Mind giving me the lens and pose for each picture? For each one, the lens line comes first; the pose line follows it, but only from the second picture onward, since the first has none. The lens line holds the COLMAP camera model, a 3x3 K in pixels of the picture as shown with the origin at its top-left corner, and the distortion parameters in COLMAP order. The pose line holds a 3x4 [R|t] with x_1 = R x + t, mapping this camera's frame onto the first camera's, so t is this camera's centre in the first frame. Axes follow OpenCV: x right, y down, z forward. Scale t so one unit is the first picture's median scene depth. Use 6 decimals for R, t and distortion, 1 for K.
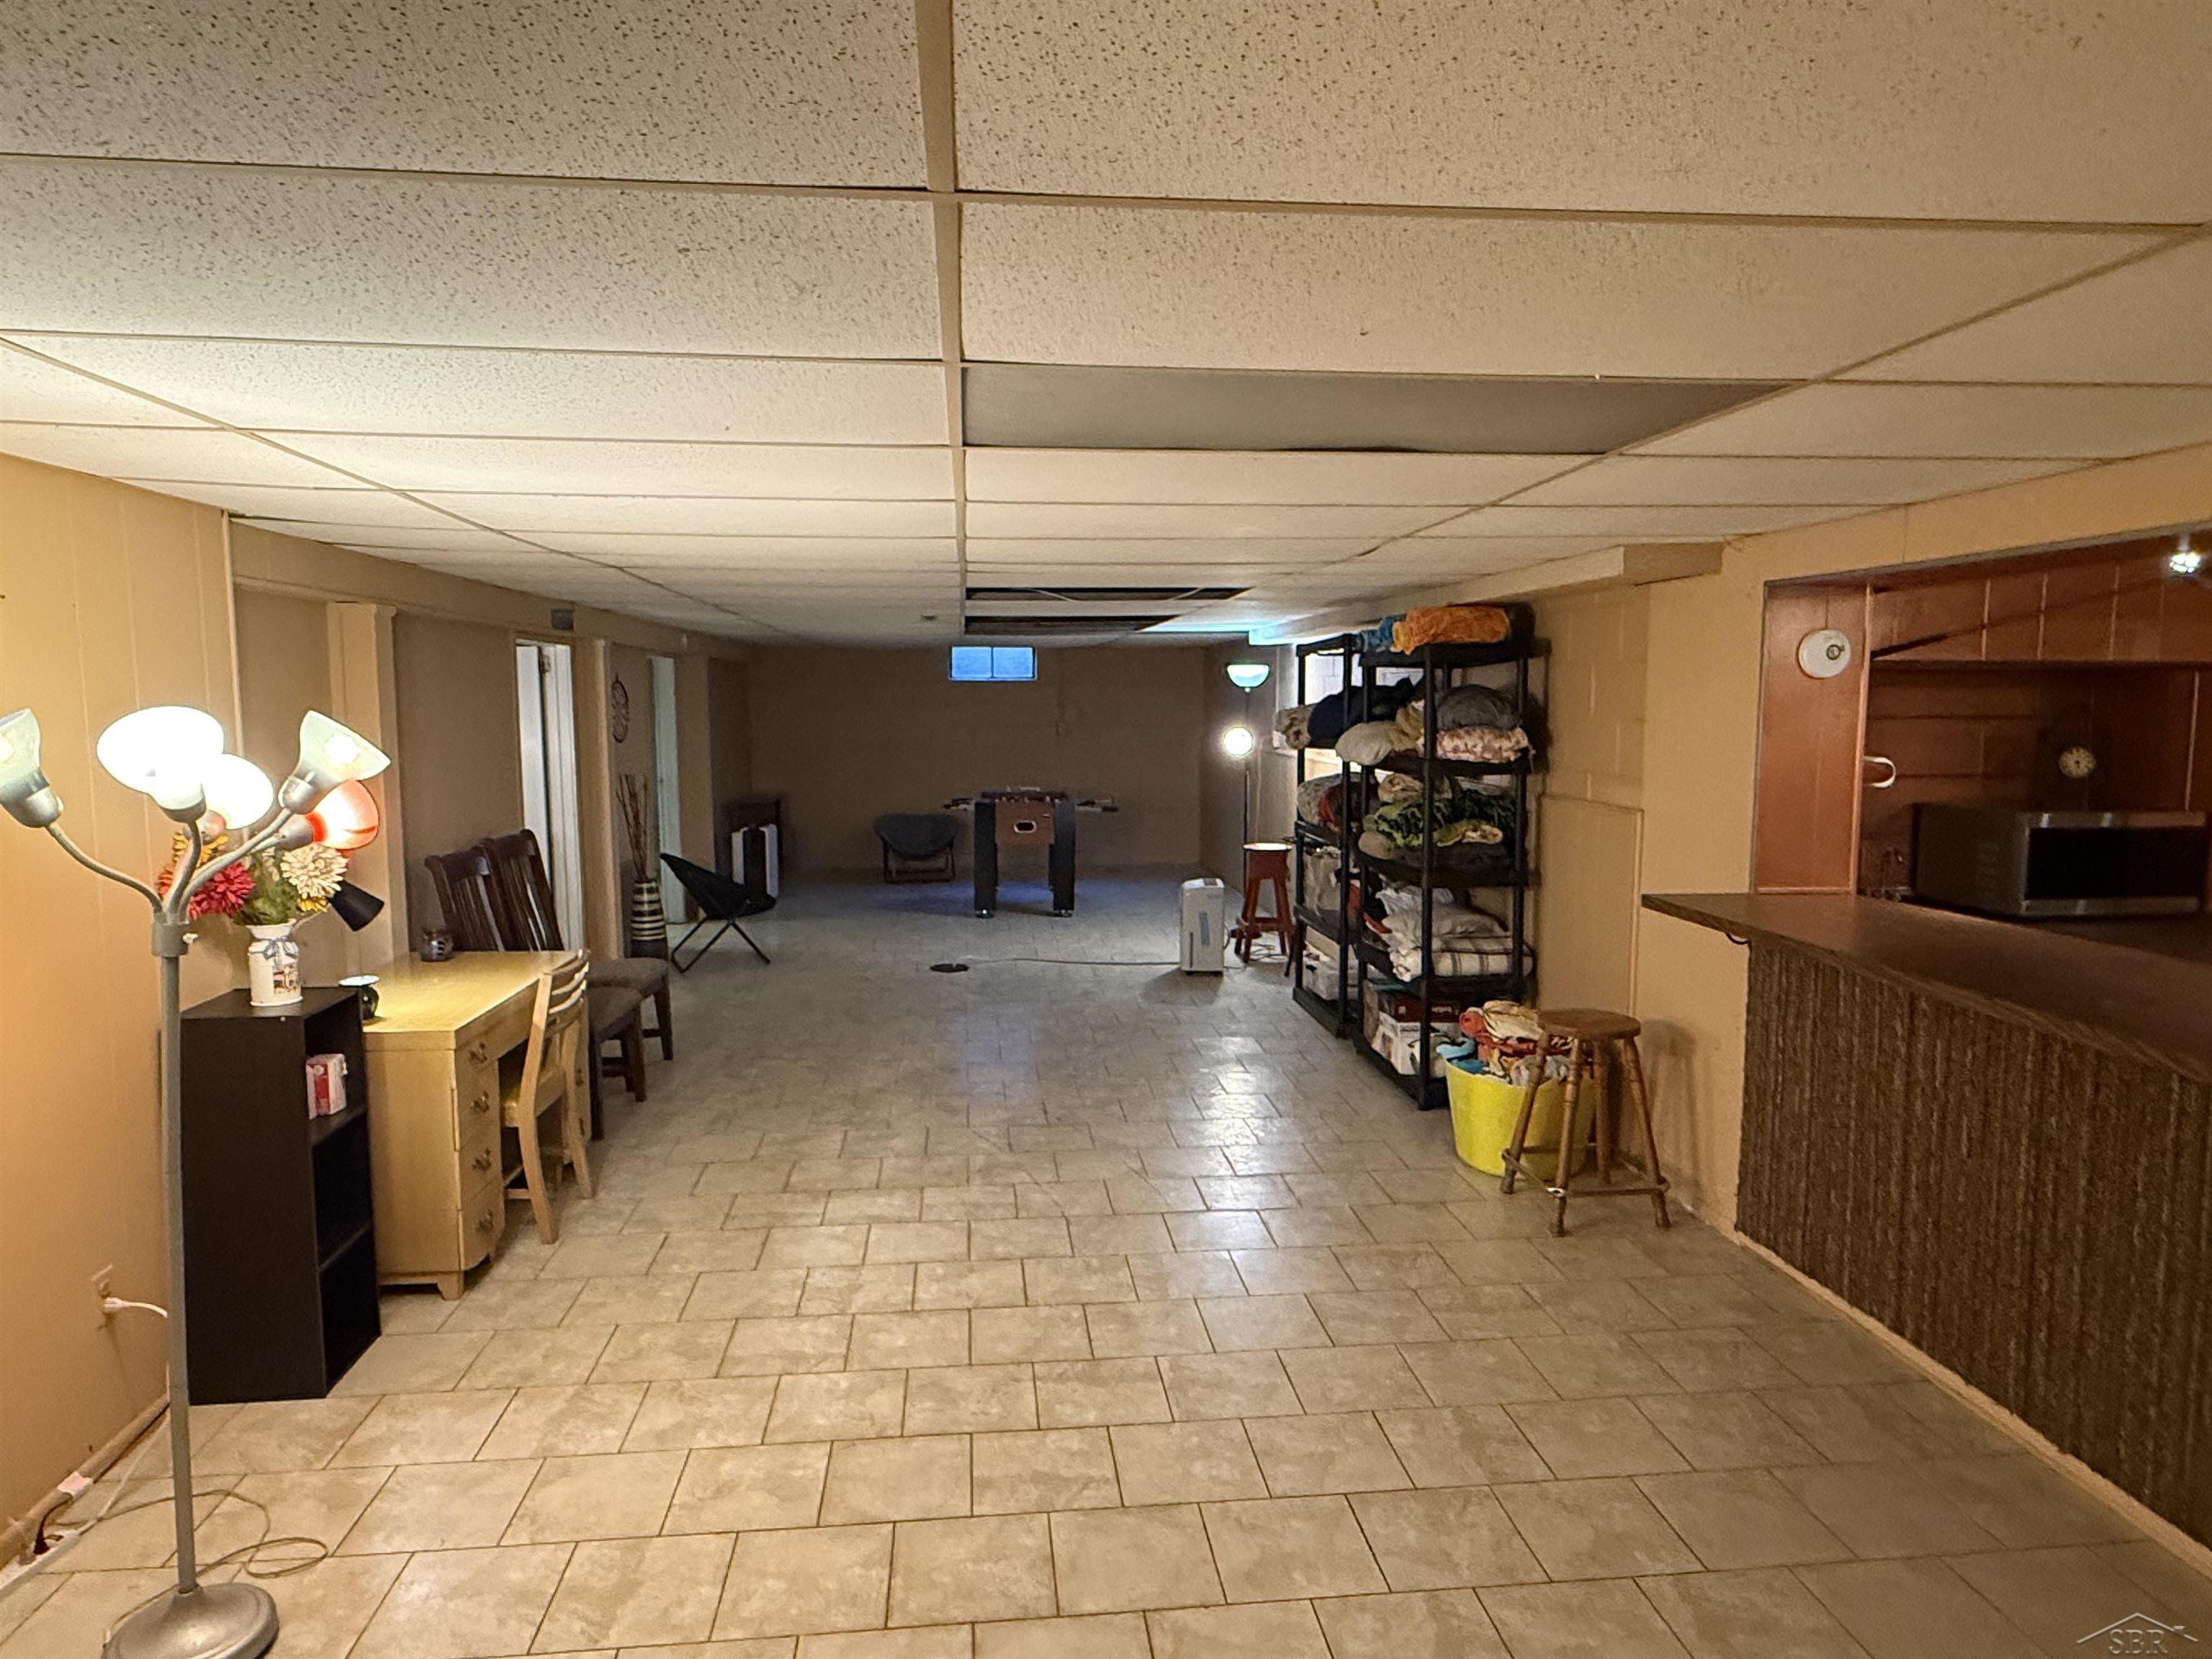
lens RADIAL K [[1334.3, 0, 1104.6], [0, 1334.3, 831.1], [0, 0, 1]] dist [-0.002557, -0.001393]
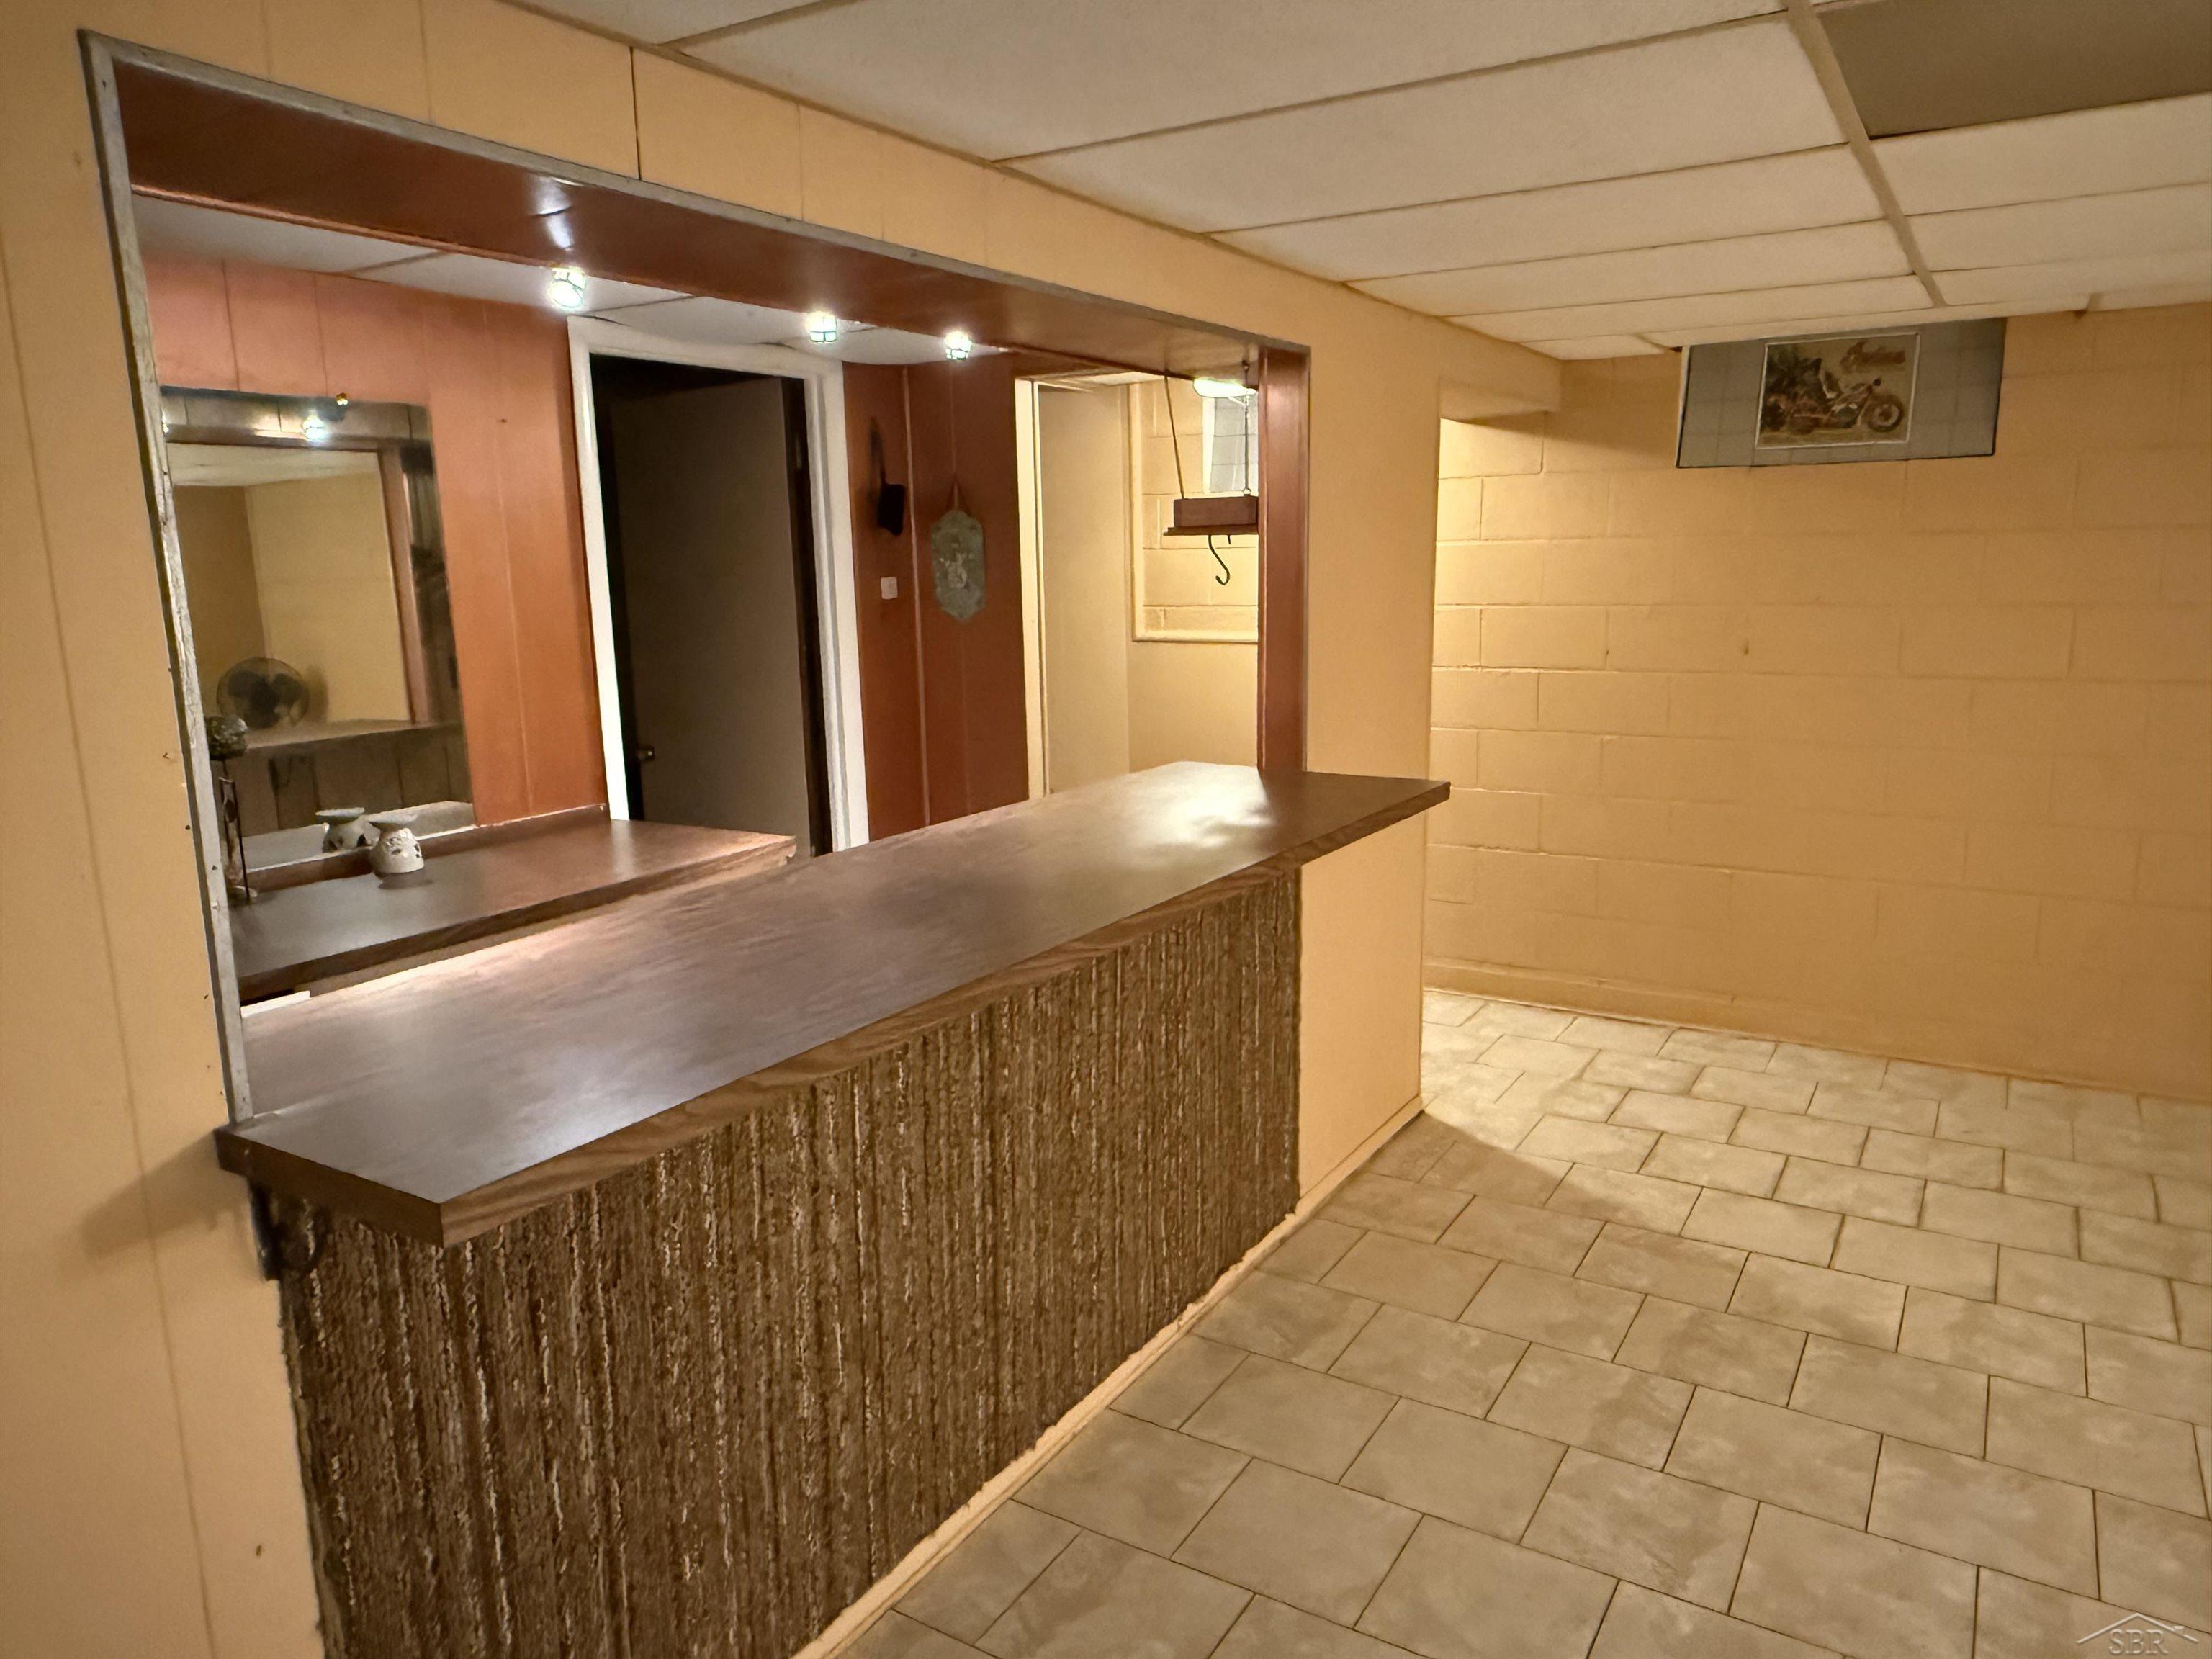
lens RADIAL K [[1483.5, 0, 1103.5], [0, 1483.5, 827.9], [0, 0, 1]] dist [0.005142, 0.000100]
pose [[-0.792826, -0.096021, 0.601837, 0.153942], [0.077633, 0.963554, 0.256002, -0.108903], [-0.604484, 0.249688, -0.756476, 1.358518]]
